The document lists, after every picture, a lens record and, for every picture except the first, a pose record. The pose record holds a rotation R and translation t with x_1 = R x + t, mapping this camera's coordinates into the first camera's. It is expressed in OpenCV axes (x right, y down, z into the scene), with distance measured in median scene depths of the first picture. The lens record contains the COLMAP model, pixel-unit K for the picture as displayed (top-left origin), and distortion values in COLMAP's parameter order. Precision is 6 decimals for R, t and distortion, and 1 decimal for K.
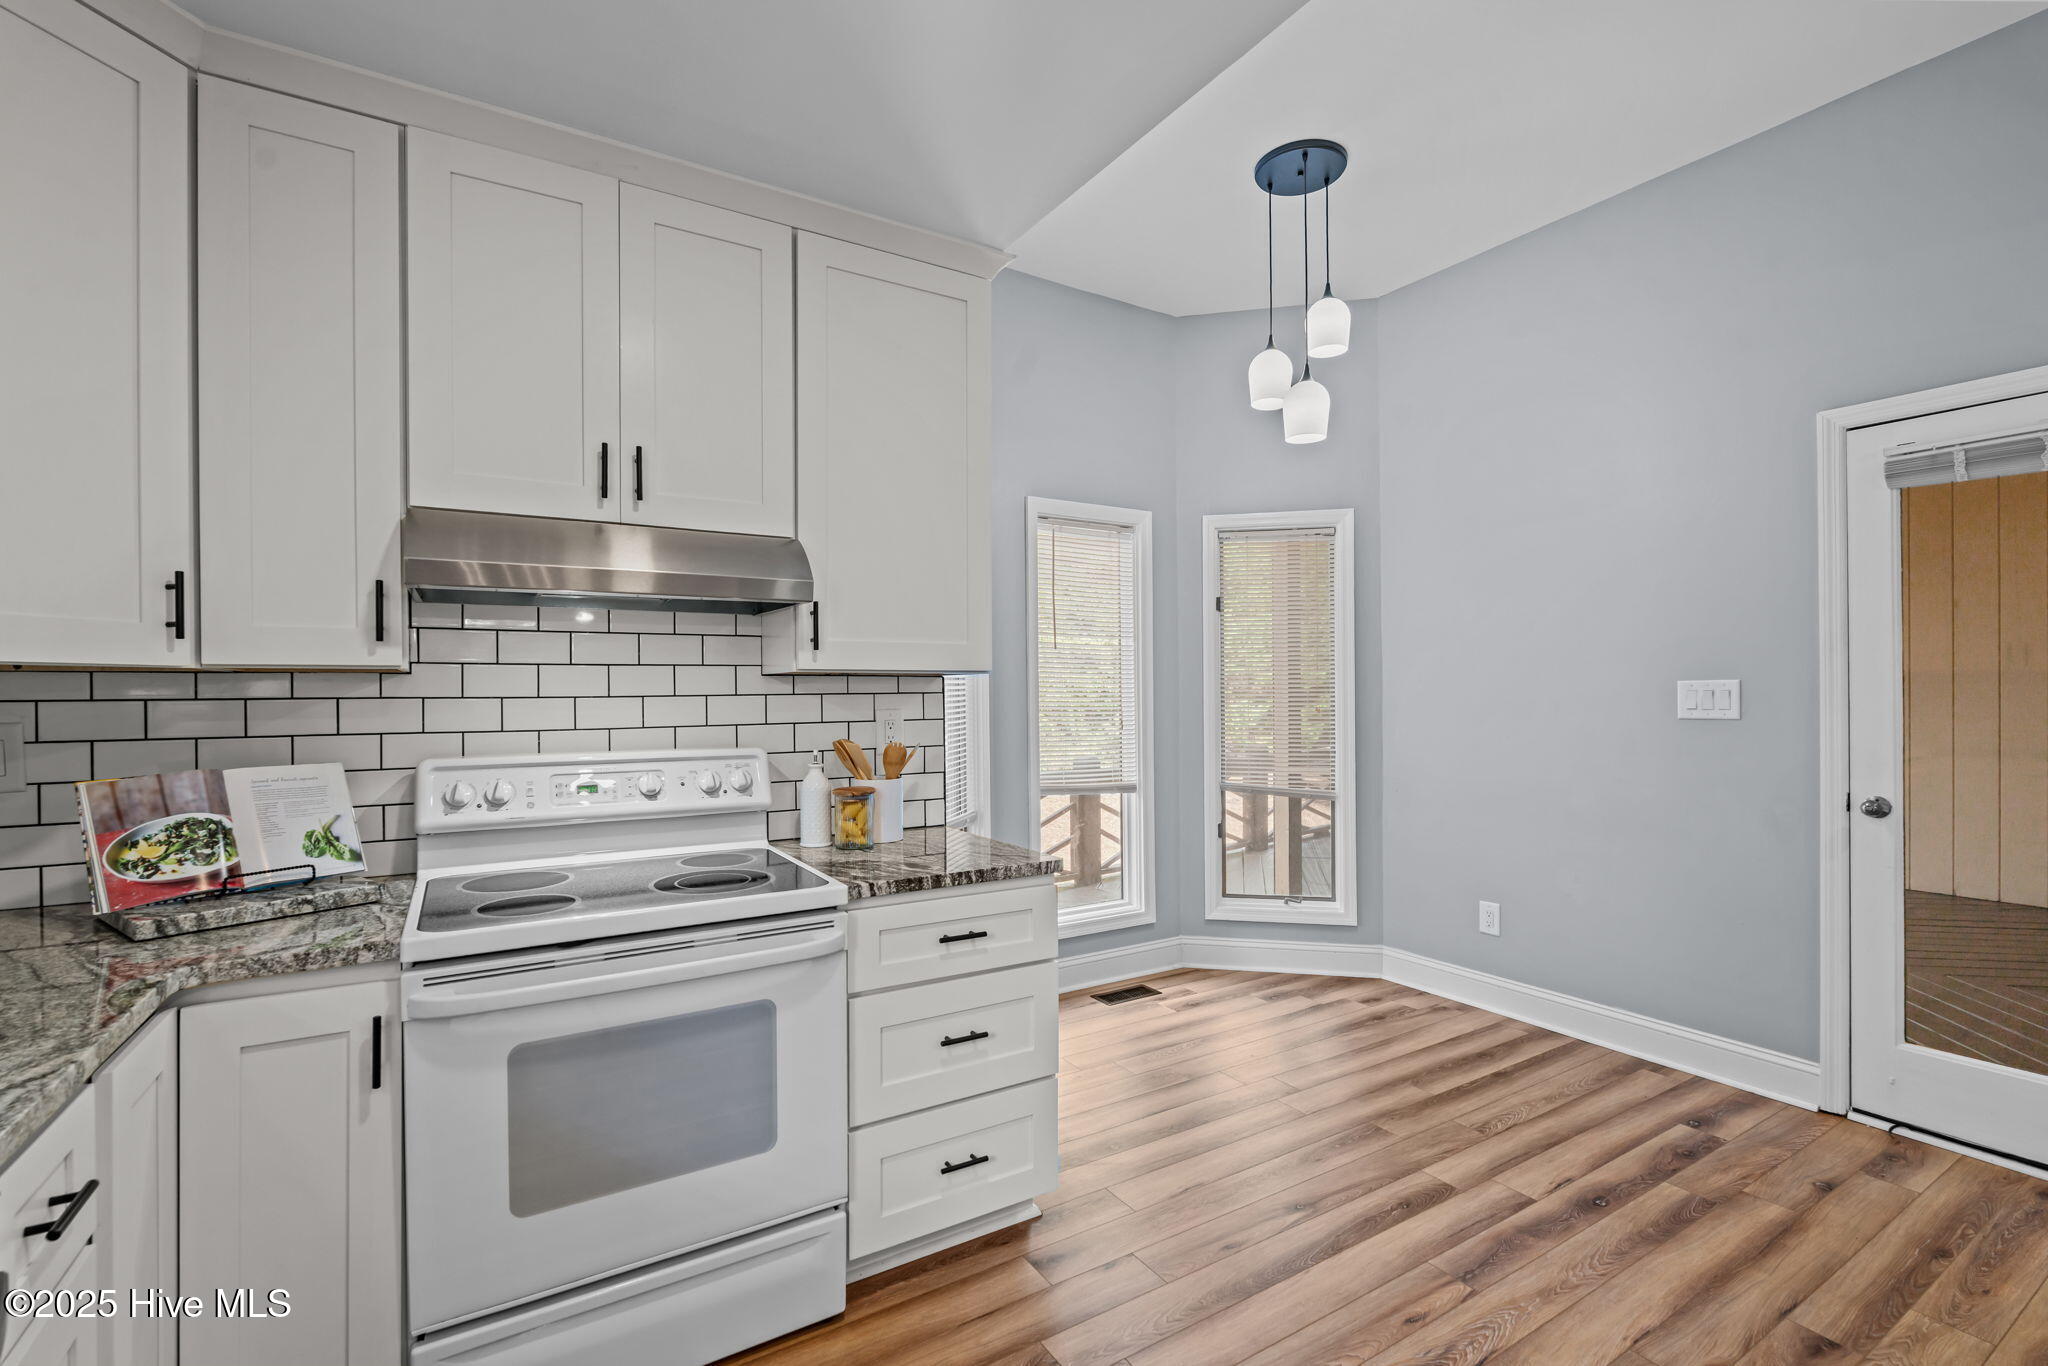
lens RADIAL K [[907.4, 0, 1026.2], [0, 907.4, 687.7], [0, 0, 1]] dist [-0.010215, 0.000115]
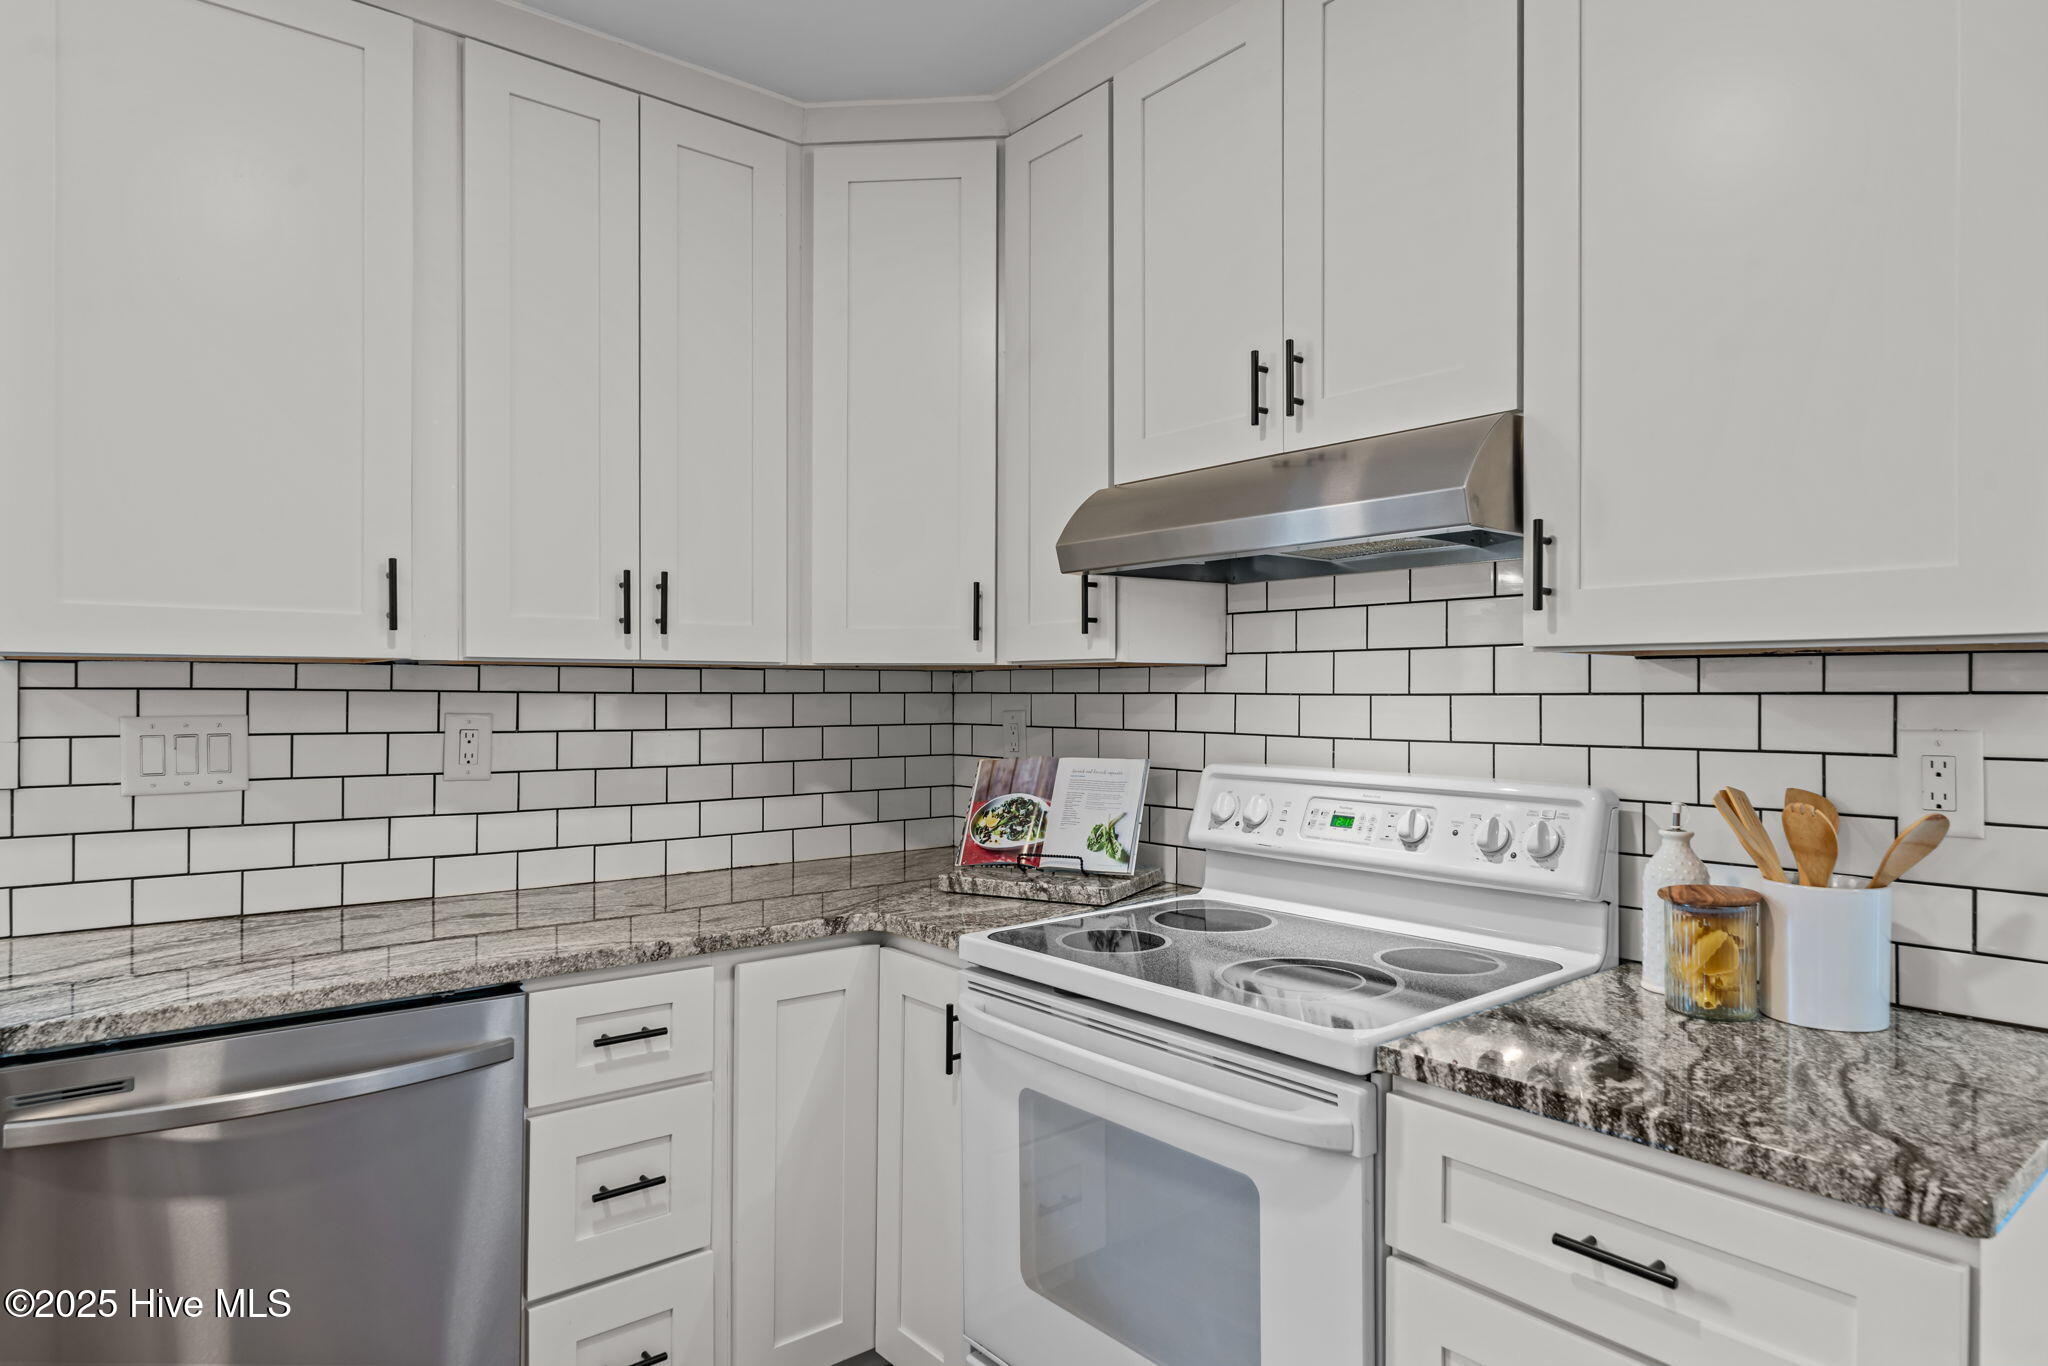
lens RADIAL K [[1187.0, 0, 1022.1], [0, 1187.0, 695.2], [0, 0, 1]] dist [-0.031353, 0.000114]
pose [[0.136639, 0.010685, -0.990563, 0.499136], [0.002926, 0.999933, 0.011189, -0.000559], [0.990617, -0.004427, 0.136598, 0.726505]]
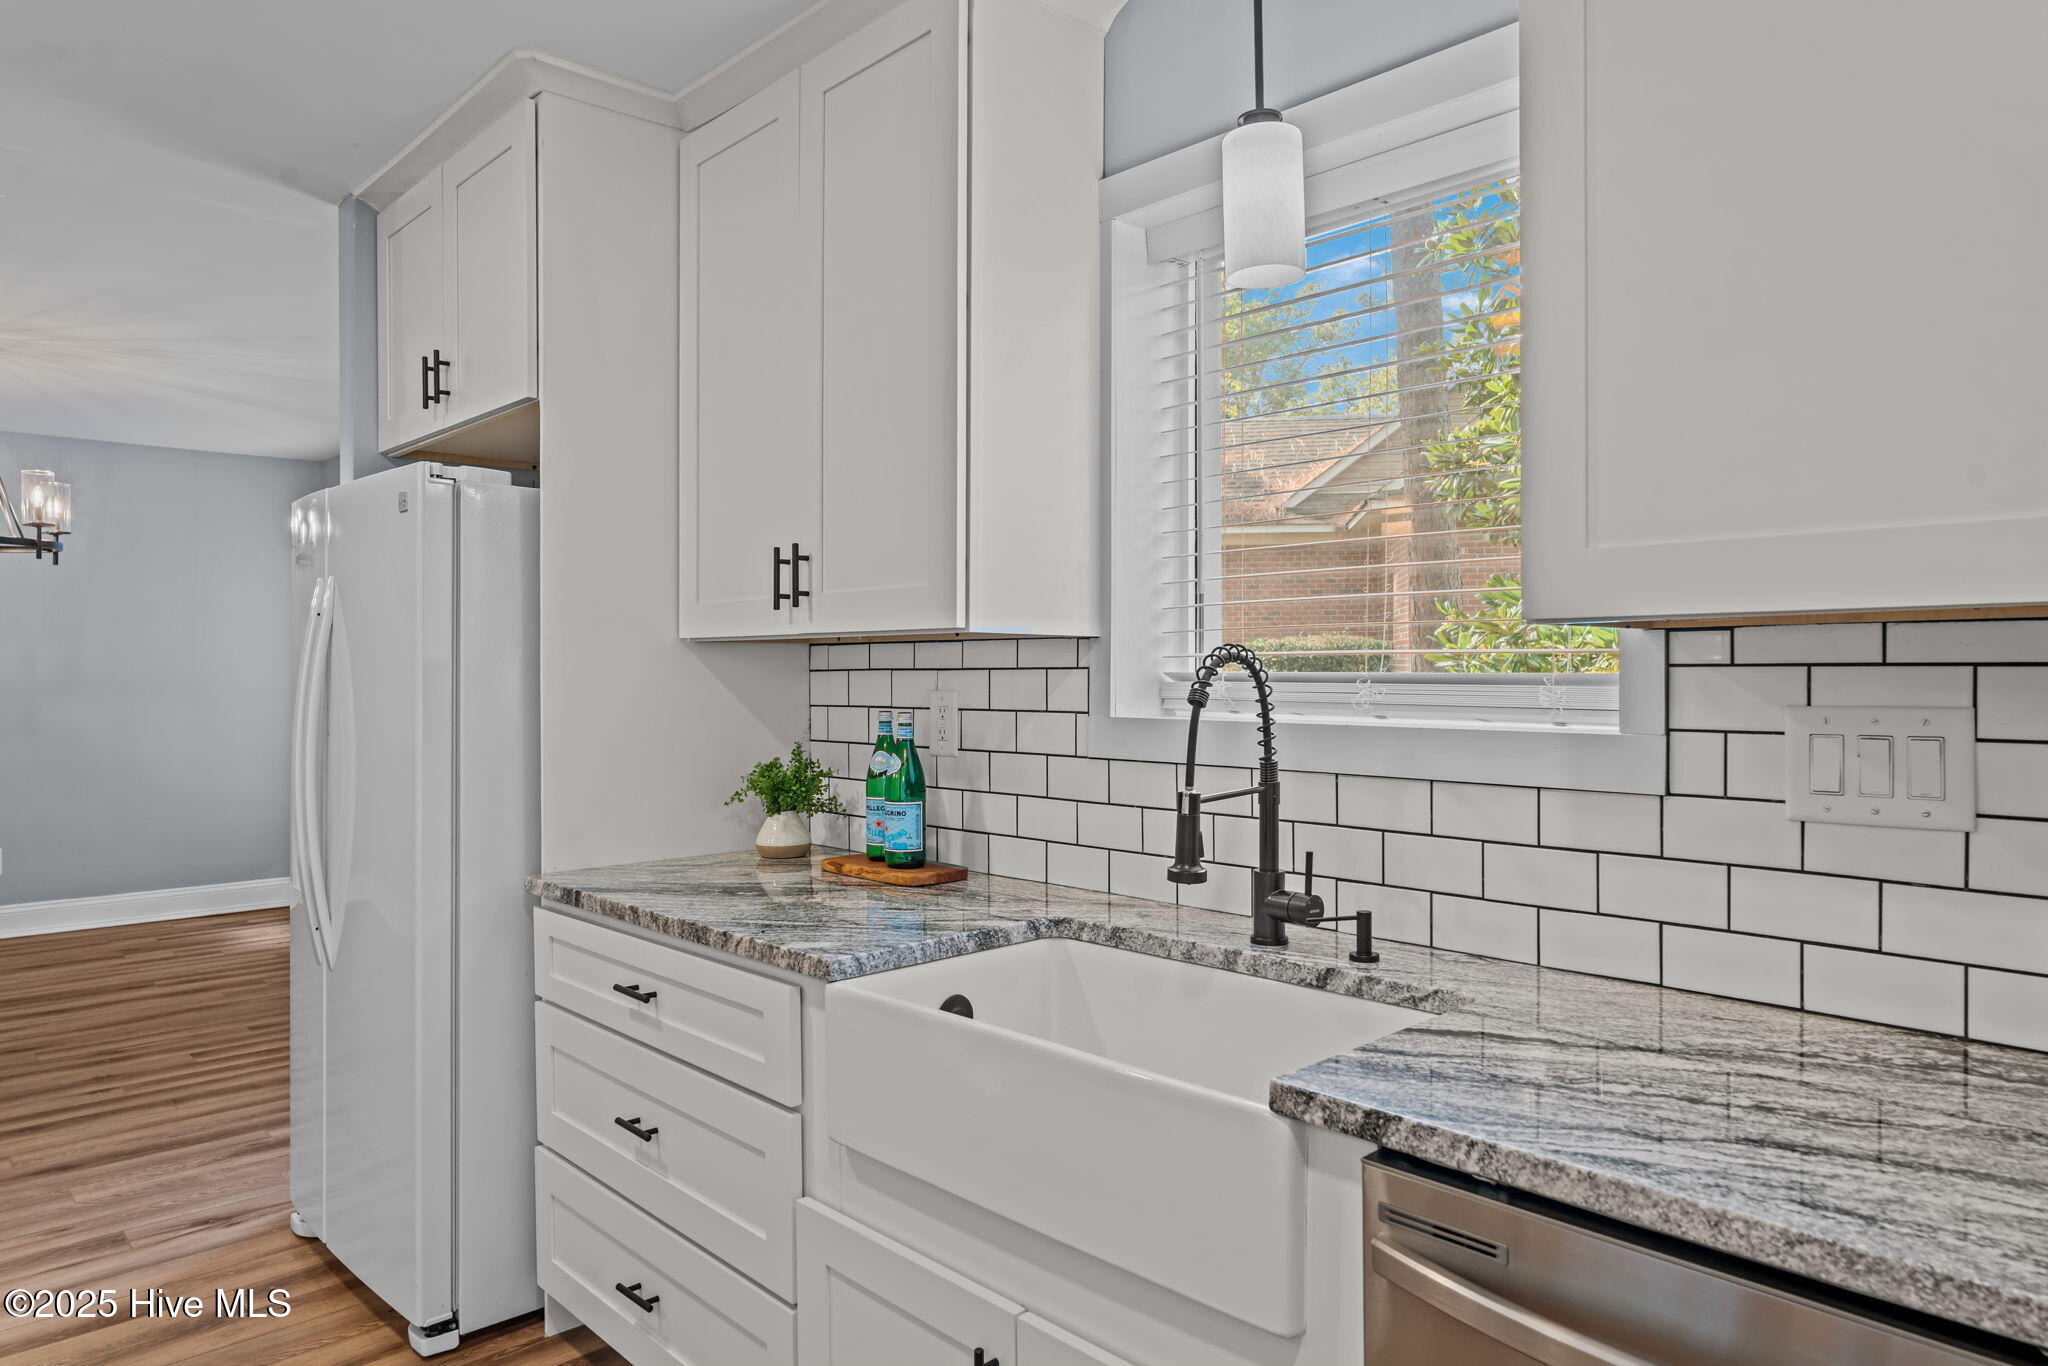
lens RADIAL K [[1301.9, 0, 1026.8], [0, 1301.9, 679.0], [0, 0, 1]] dist [-0.006161, -0.000638]
pose [[-0.979426, 0.008627, -0.201617, -0.038074], [0.008739, 0.999962, 0.000333, 0.007645], [0.201612, -0.001436, -0.979464, 0.766164]]
